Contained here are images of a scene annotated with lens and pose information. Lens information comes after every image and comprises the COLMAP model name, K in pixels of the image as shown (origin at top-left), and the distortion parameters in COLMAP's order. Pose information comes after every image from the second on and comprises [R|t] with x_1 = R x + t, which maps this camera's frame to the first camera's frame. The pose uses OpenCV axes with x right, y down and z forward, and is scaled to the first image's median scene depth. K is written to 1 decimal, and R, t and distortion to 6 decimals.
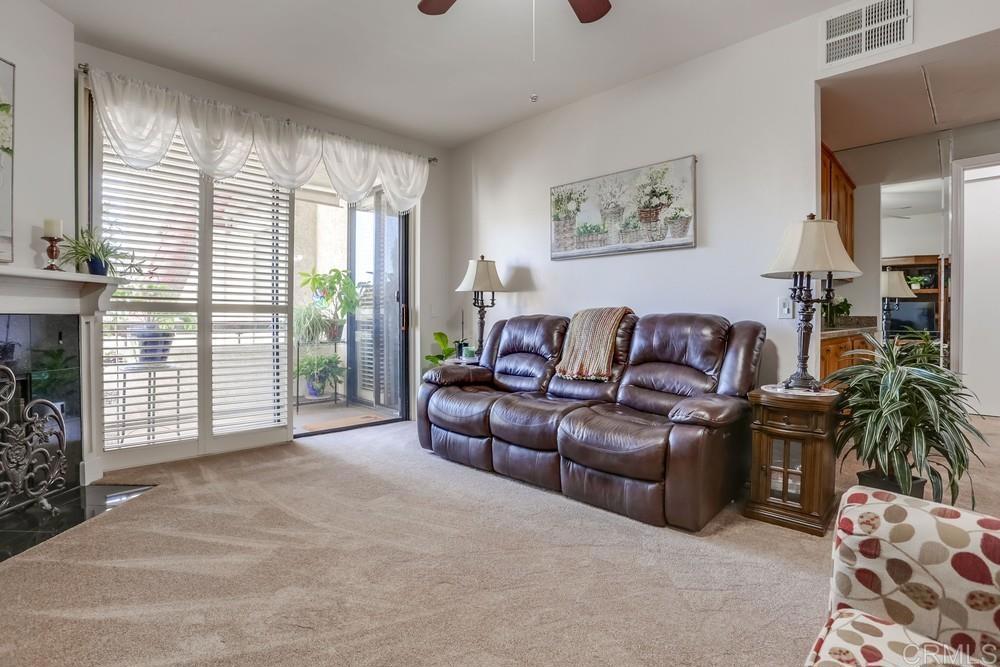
lens RADIAL K [[501.0, 0, 497.7], [0, 501.0, 327.4], [0, 0, 1]] dist [-0.055829, 0.015745]
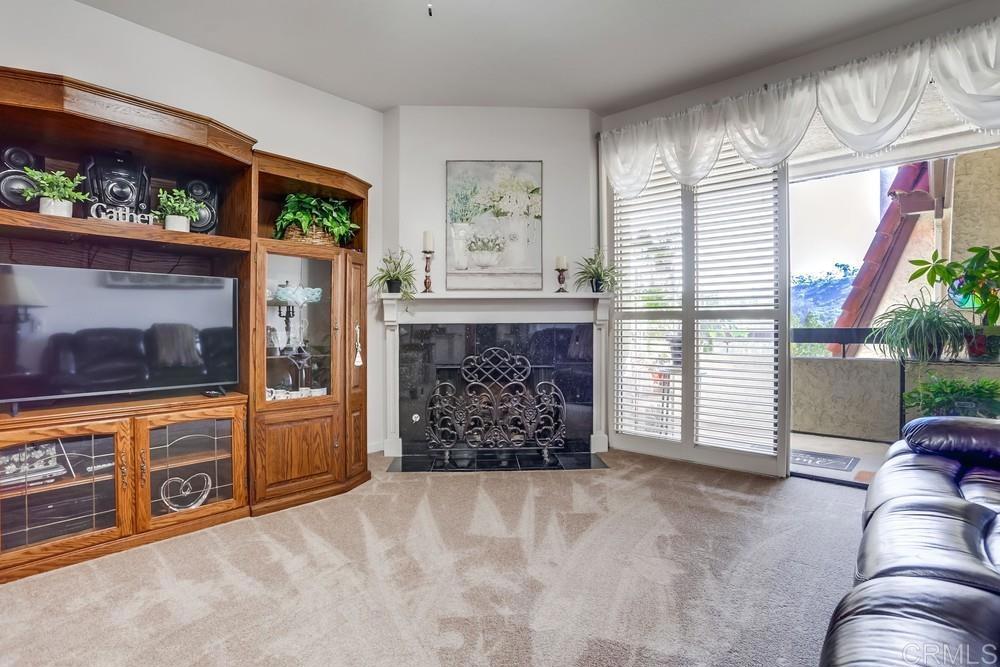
lens RADIAL K [[501.0, 0, 499.8], [0, 501.0, 325.4], [0, 0, 1]] dist [-0.055829, 0.015745]
pose [[0.040581, -0.005346, -0.999162, 0.482354], [-0.017174, 0.999834, -0.006048, -0.006773], [0.999029, 0.017405, 0.040482, 0.679766]]
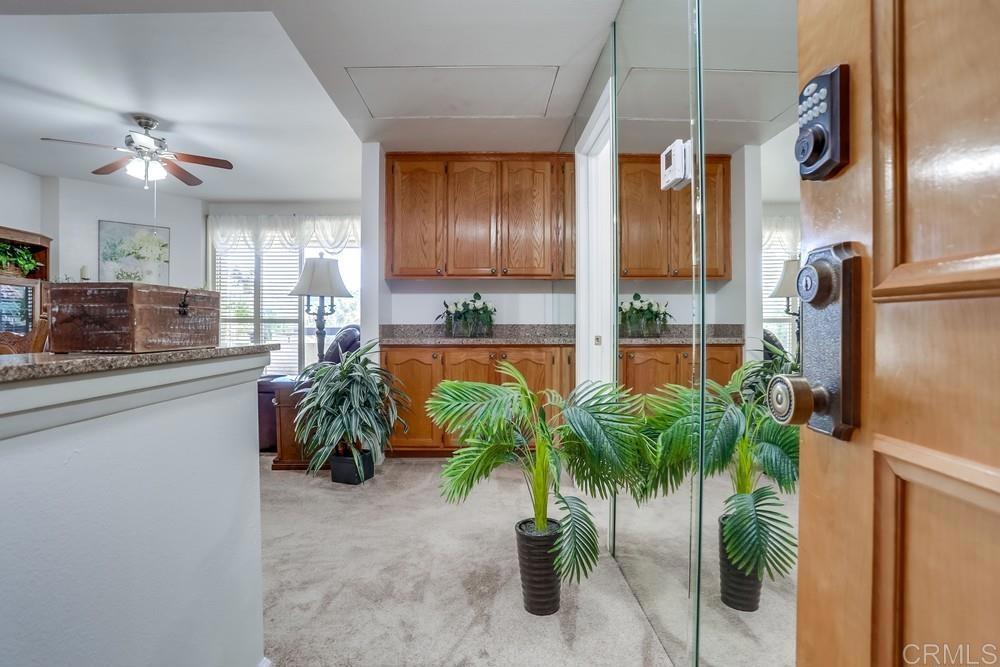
lens RADIAL K [[501.0, 0, 498.4], [0, 501.0, 332.0], [0, 0, 1]] dist [-0.055829, 0.015745]
pose [[0.695567, 0.007708, -0.718419, 1.769398], [-0.014417, 0.999891, -0.003231, -0.003875], [0.718316, 0.012605, 0.695603, 0.377667]]
